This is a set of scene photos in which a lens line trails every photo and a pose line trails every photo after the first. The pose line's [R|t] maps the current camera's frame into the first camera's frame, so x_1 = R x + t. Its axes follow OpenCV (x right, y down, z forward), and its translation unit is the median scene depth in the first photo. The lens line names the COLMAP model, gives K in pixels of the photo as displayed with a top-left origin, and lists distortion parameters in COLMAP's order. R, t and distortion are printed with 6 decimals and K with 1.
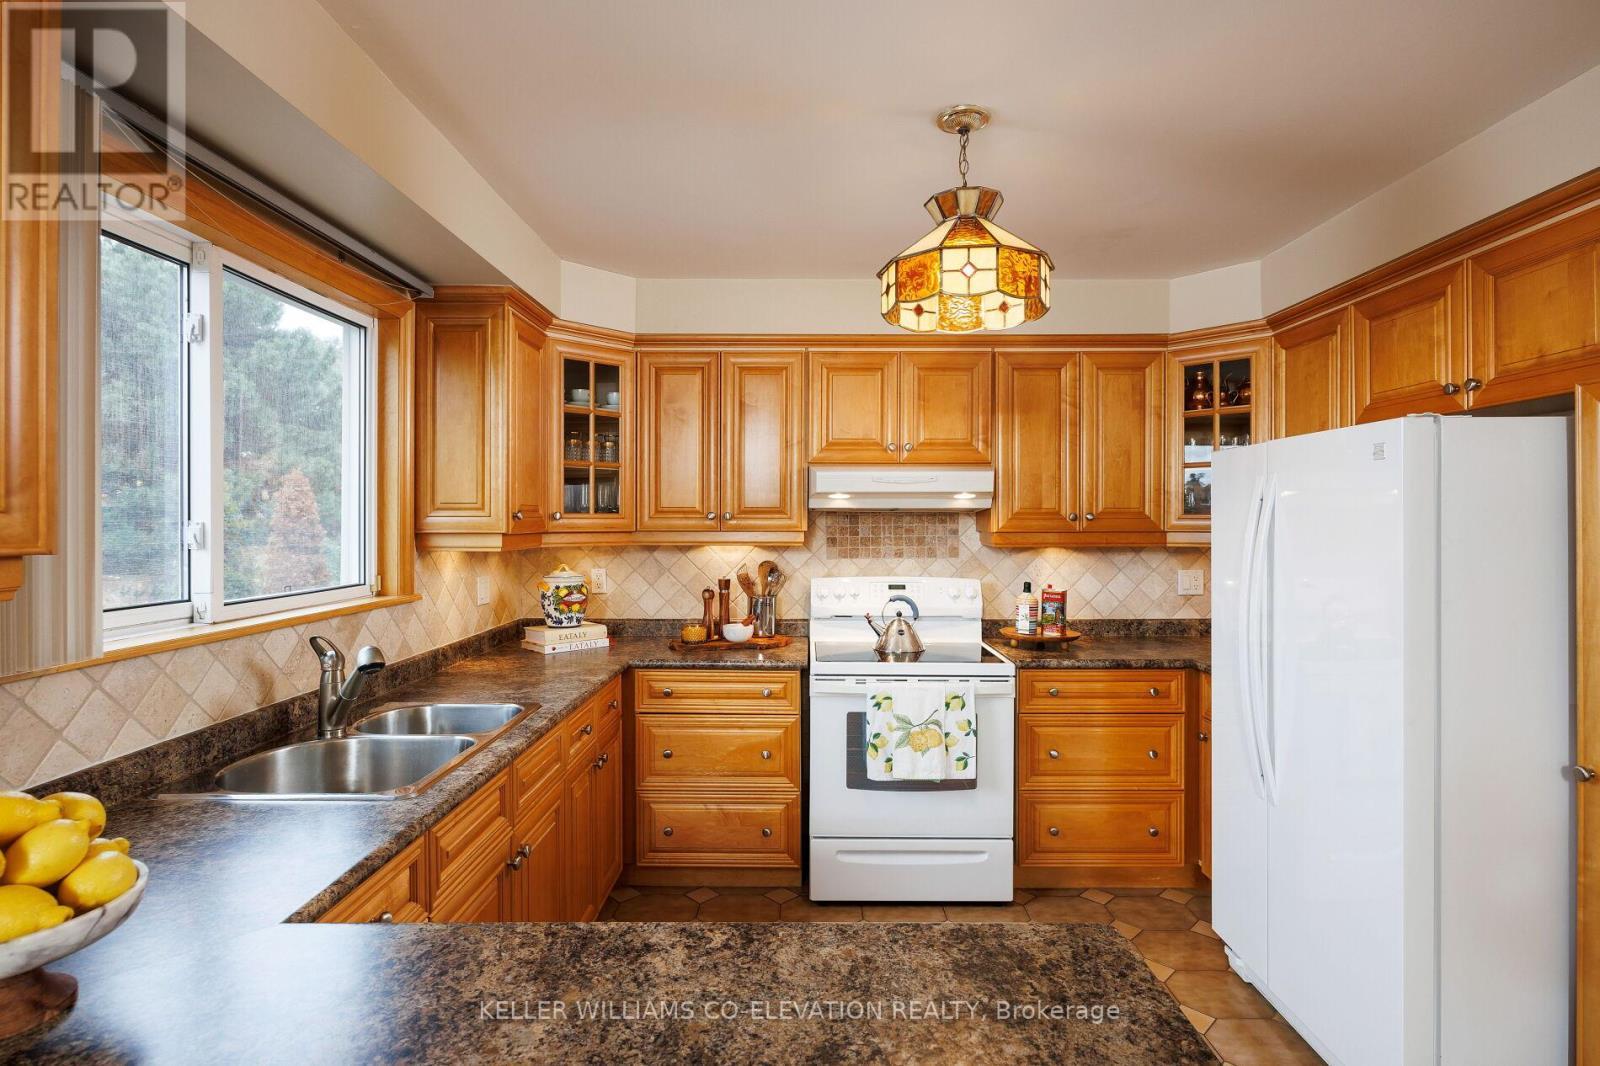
lens RADIAL K [[806.0, 0, 800.3], [0, 806.0, 526.7], [0, 0, 1]] dist [-0.003788, 0.000212]
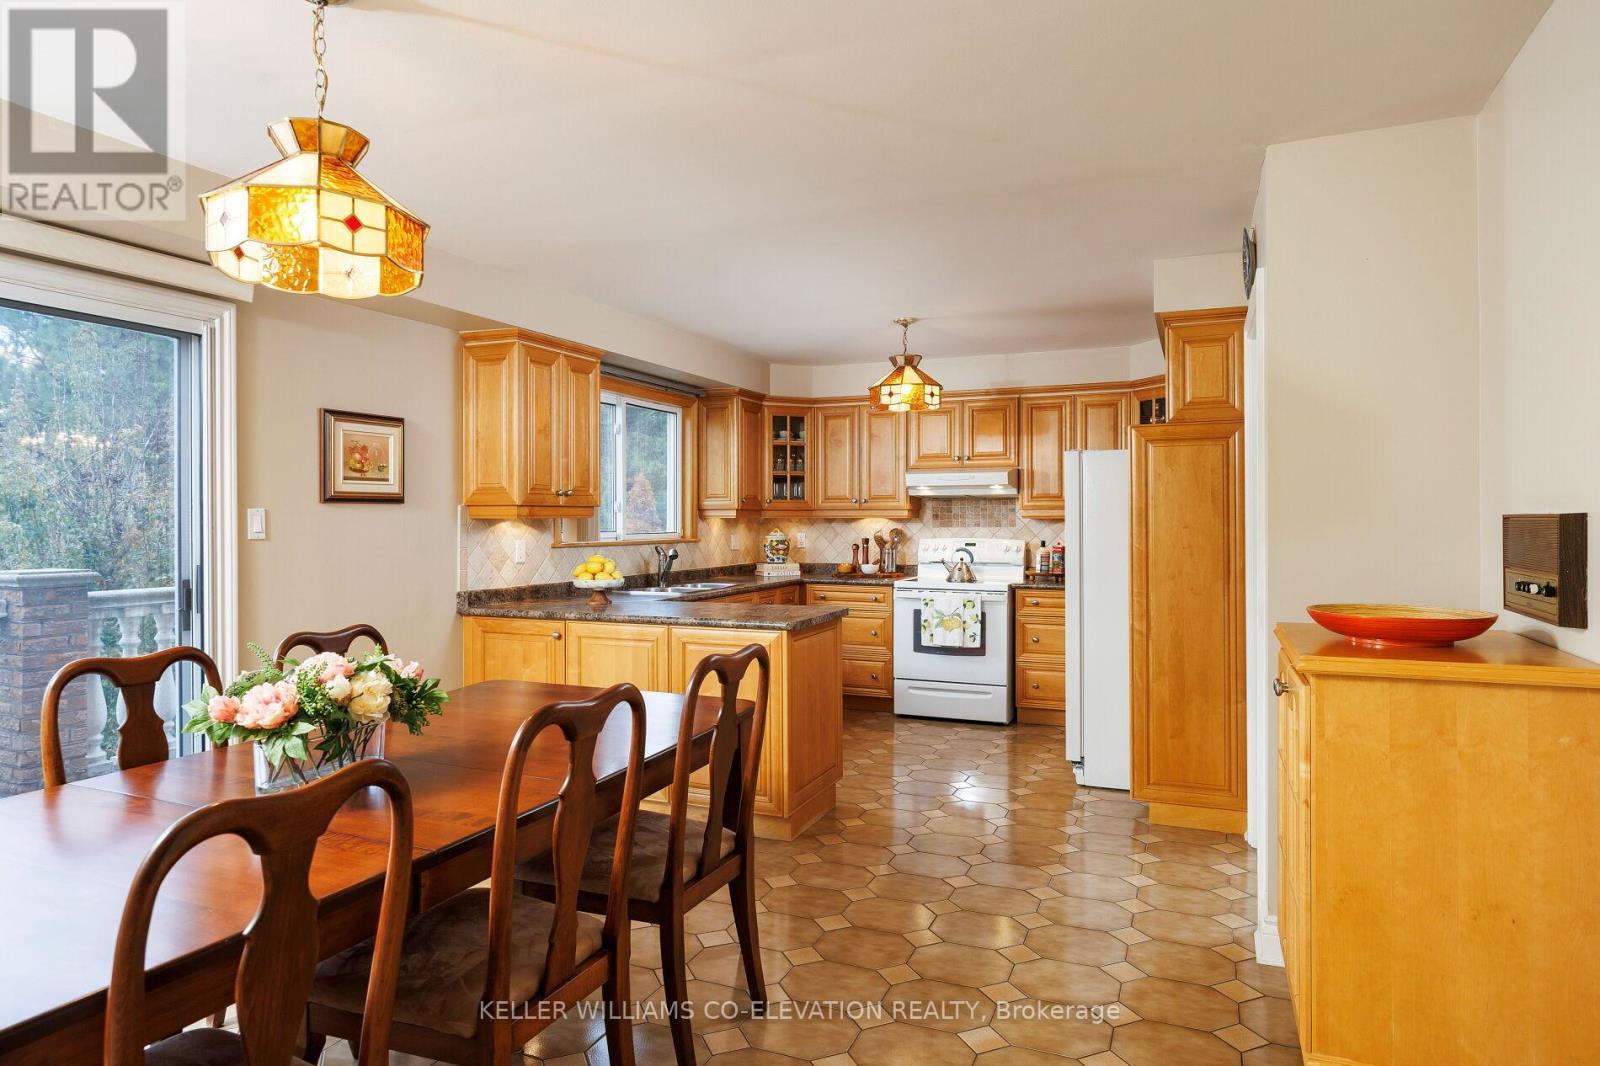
lens RADIAL K [[1013.4, 0, 800.7], [0, 1013.4, 524.8], [0, 0, 1]] dist [0.096649, 0.001340]
pose [[0.923975, 0.001805, -0.382449, 0.629564], [-0.001603, 0.999998, 0.000848, 0.037358], [0.382450, -0.000171, 0.923976, -1.079991]]
